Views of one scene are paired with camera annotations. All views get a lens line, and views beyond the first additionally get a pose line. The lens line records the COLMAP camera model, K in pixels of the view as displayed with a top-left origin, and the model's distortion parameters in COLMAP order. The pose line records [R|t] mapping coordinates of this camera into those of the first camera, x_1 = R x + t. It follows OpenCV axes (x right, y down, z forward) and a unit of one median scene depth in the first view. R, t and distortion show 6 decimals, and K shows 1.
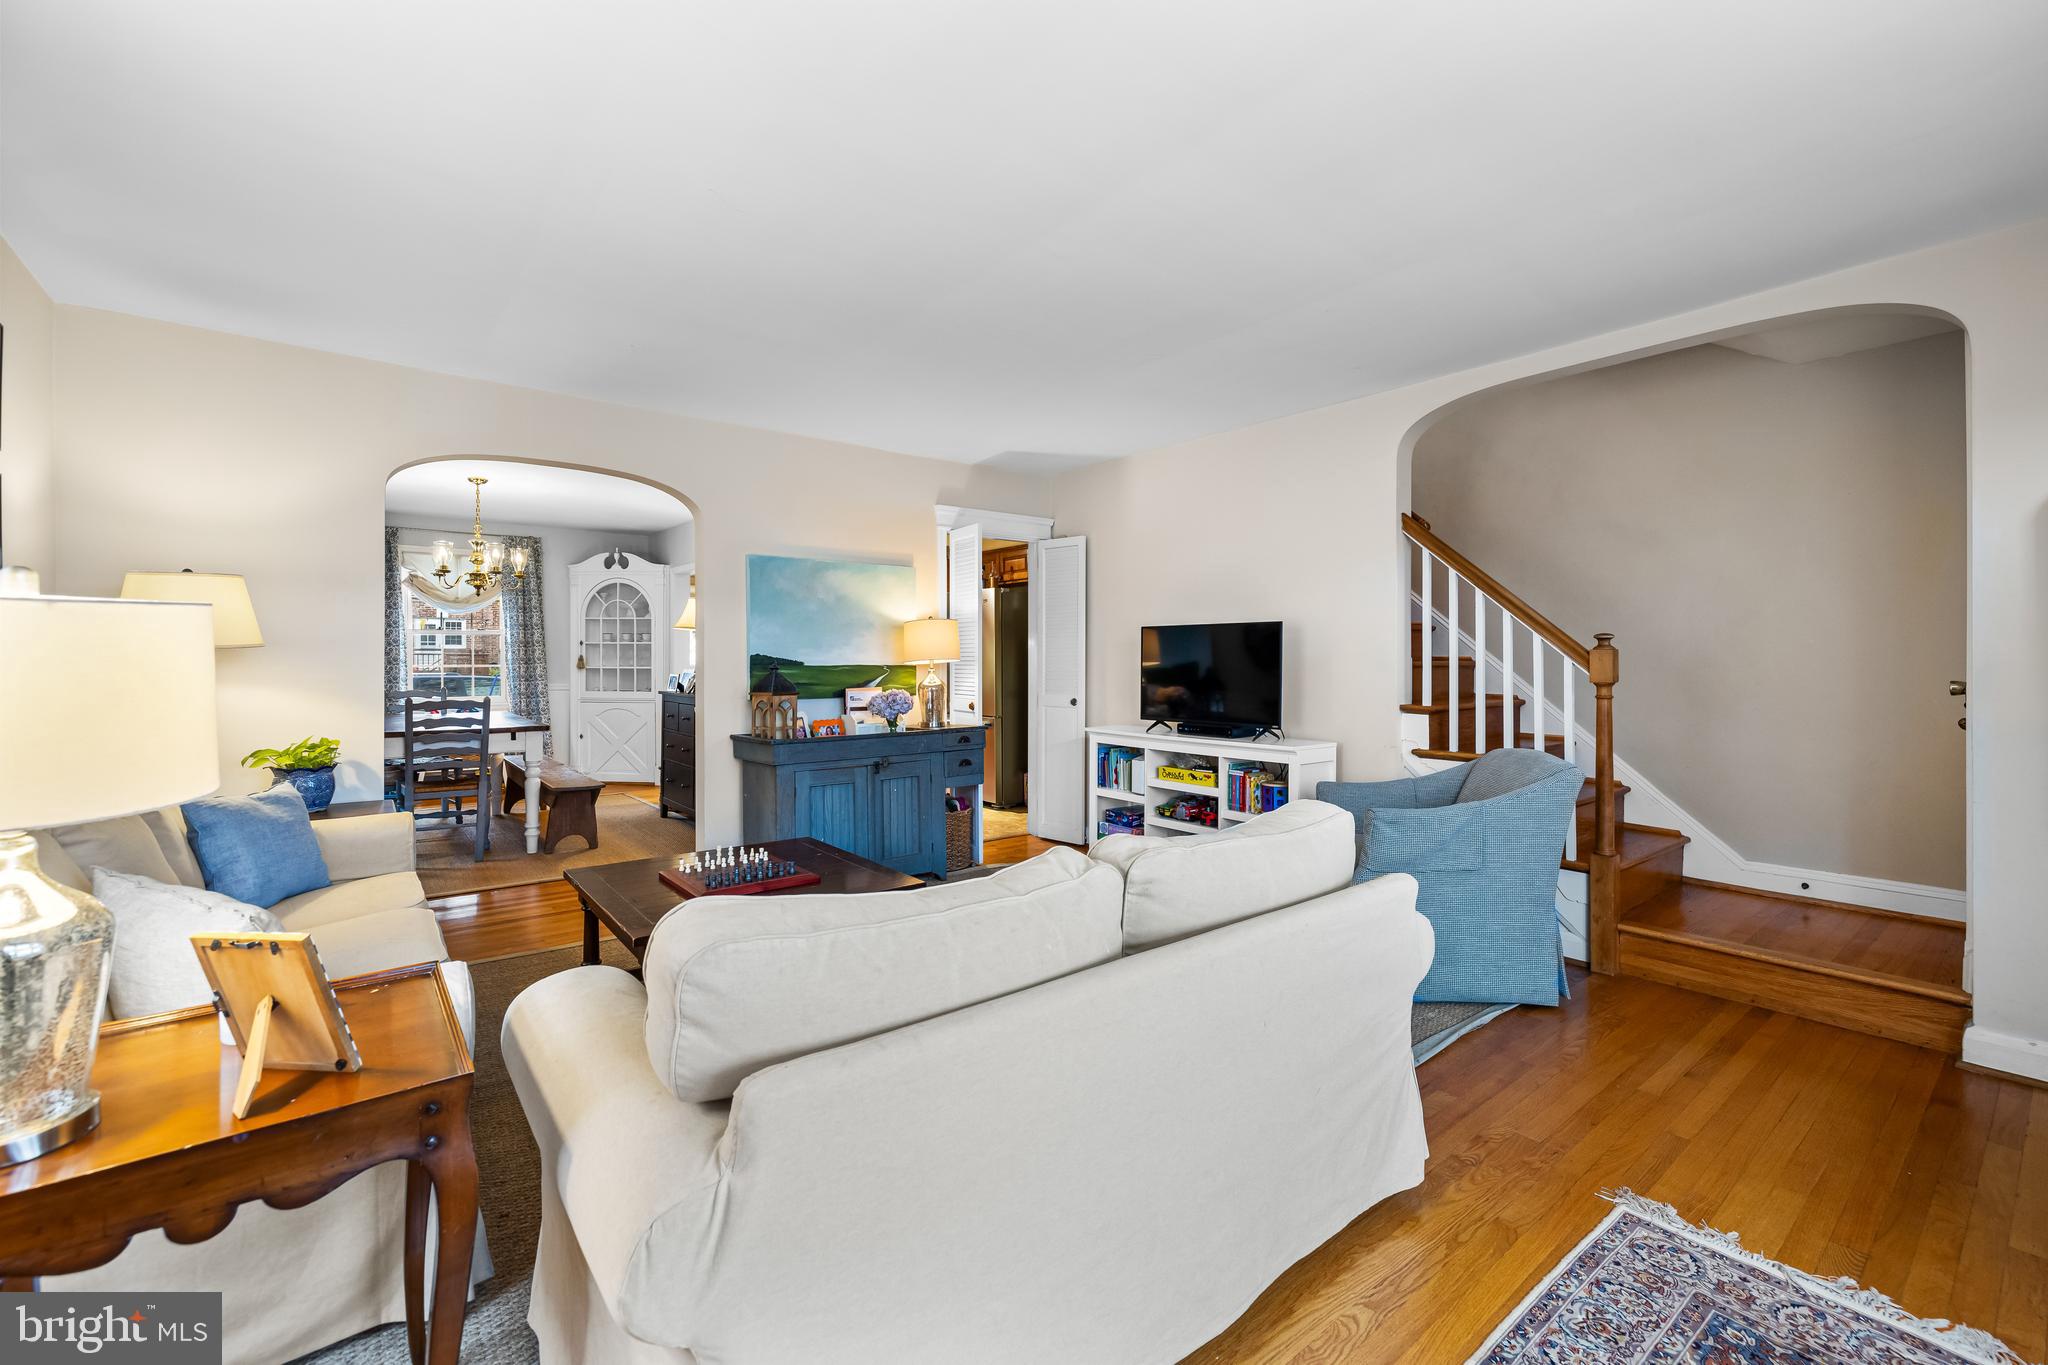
lens RADIAL K [[860.0, 0, 1025.4], [0, 860.0, 663.2], [0, 0, 1]] dist [0.001153, 0.001036]
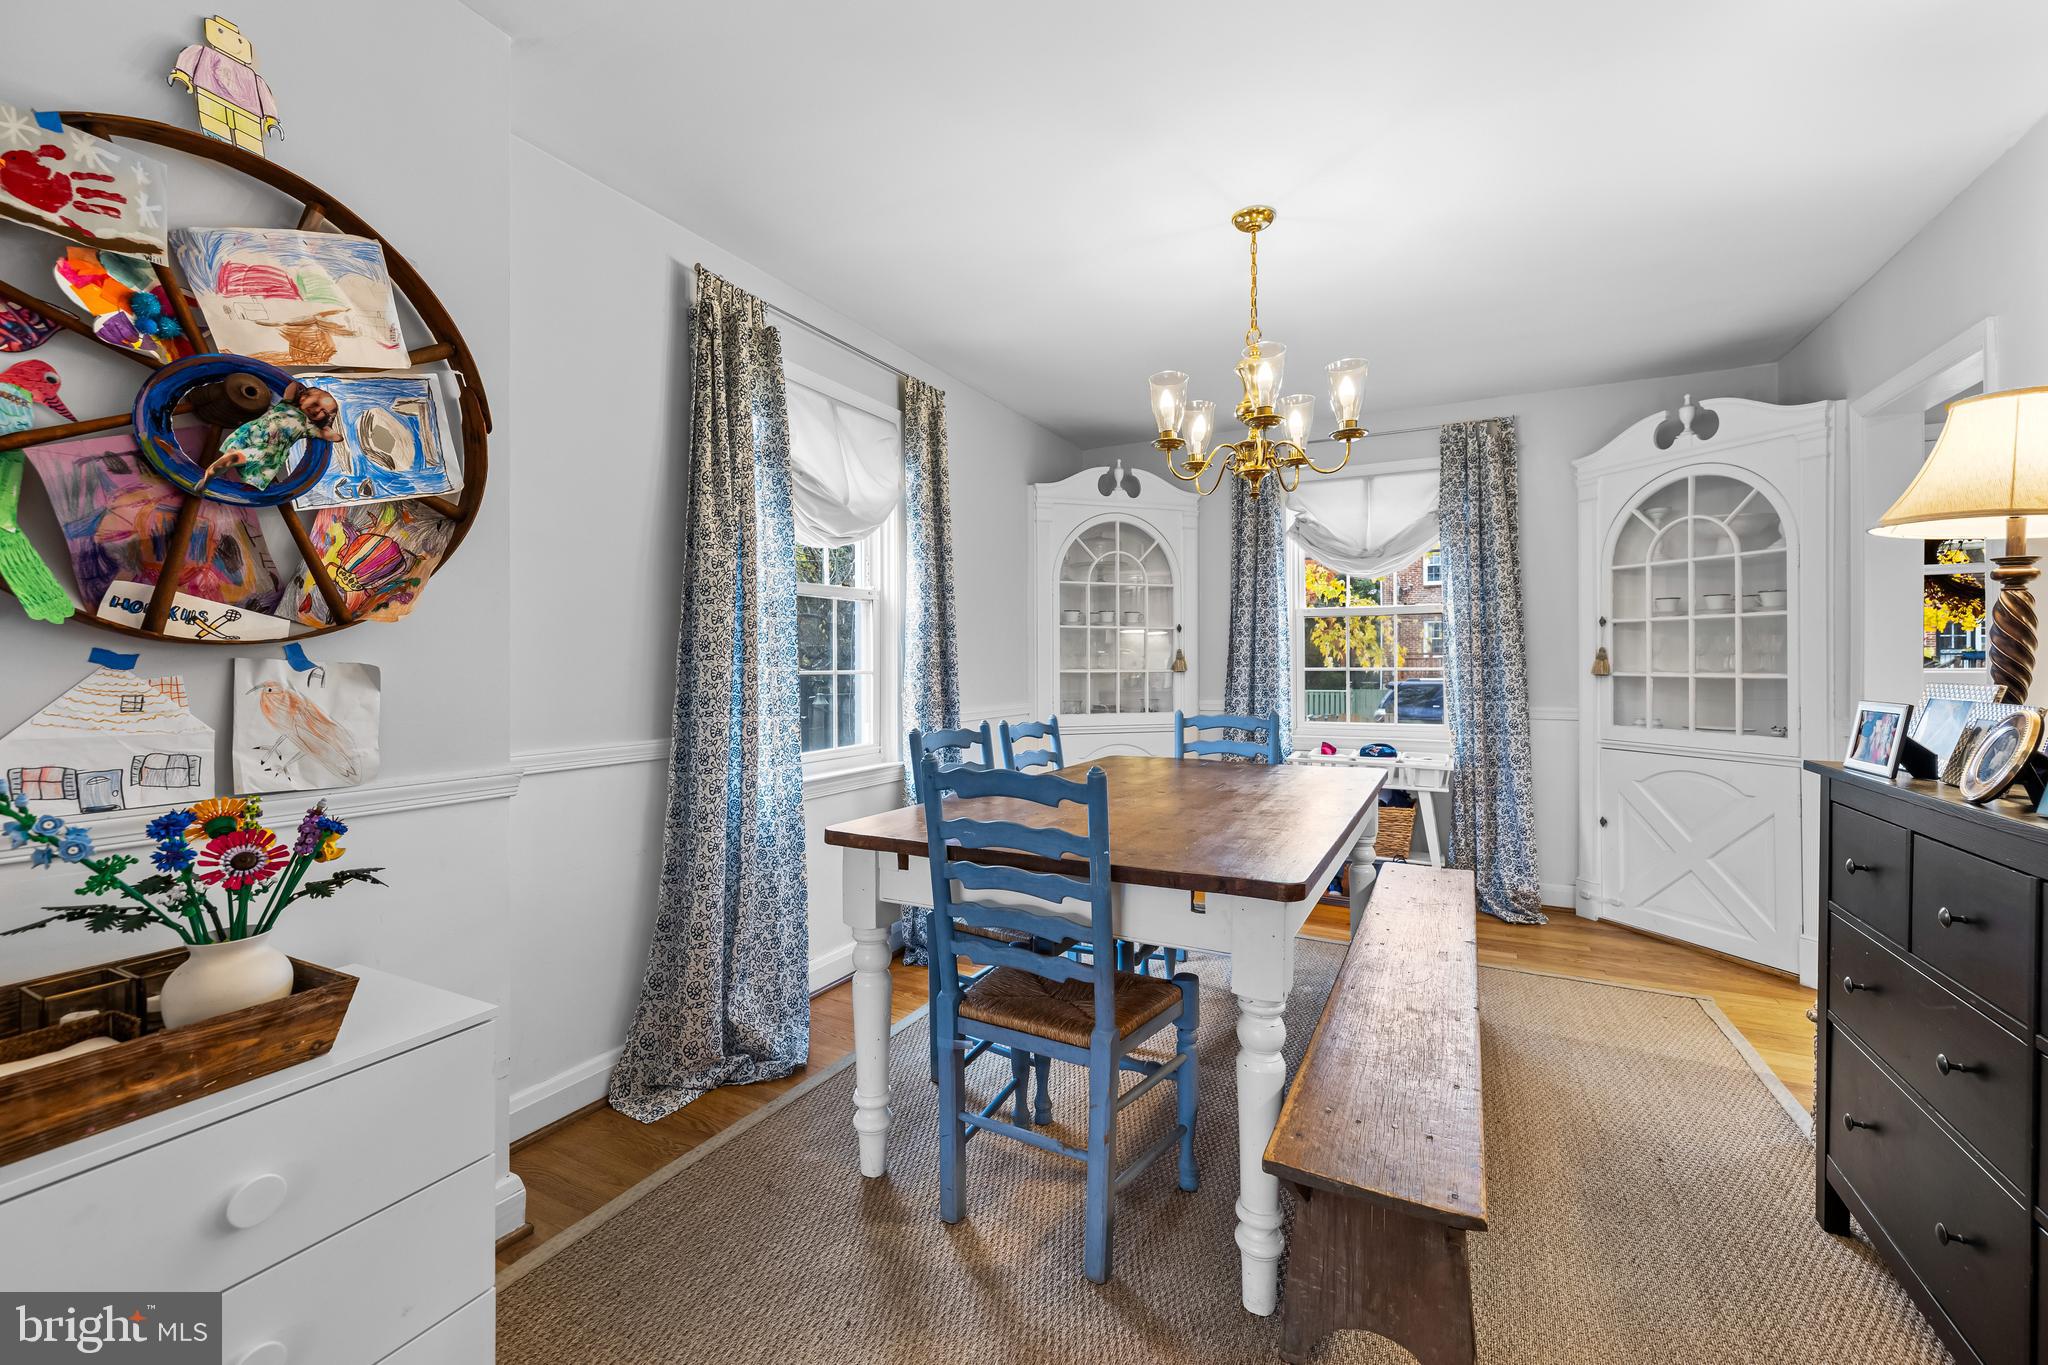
lens RADIAL K [[860.0, 0, 1014.9], [0, 860.0, 661.2], [0, 0, 1]] dist [0.001153, 0.001036]
pose [[0.403602, -0.006026, -0.914915, -0.222159], [-0.003431, 0.999961, -0.008100, 0.002688], [0.914928, 0.006408, 0.403565, 0.529443]]
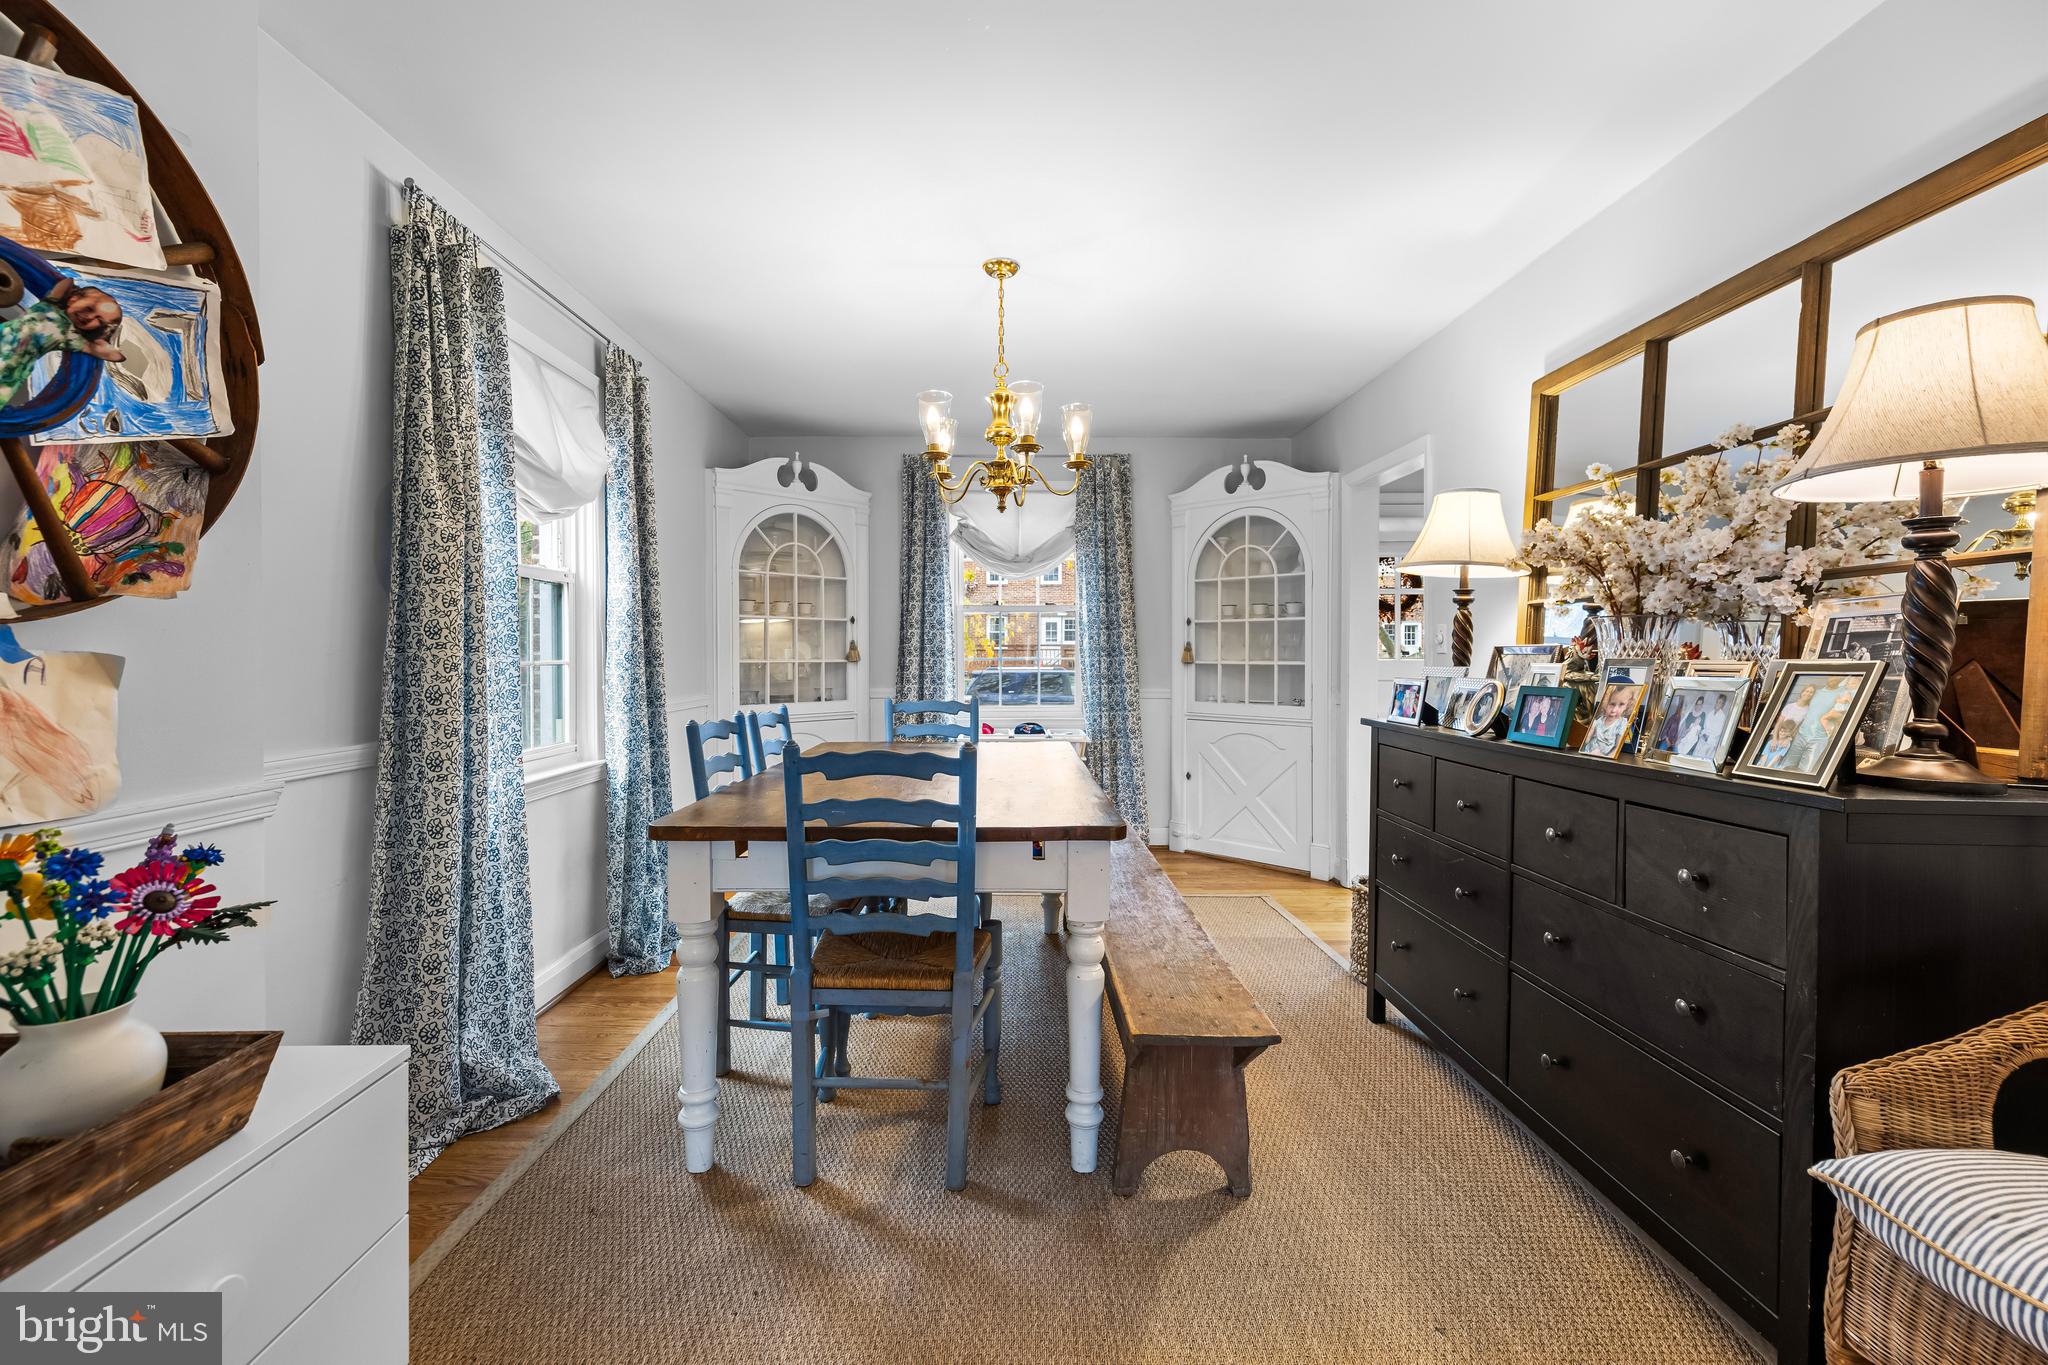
lens RADIAL K [[860.0, 0, 1016.7], [0, 860.0, 661.2], [0, 0, 1]] dist [0.001153, 0.001036]
pose [[0.788924, 0.002097, -0.614487, -0.244369], [-0.001145, 0.999997, 0.001944, 0.003129], [0.614489, -0.000830, 0.788925, 0.456732]]
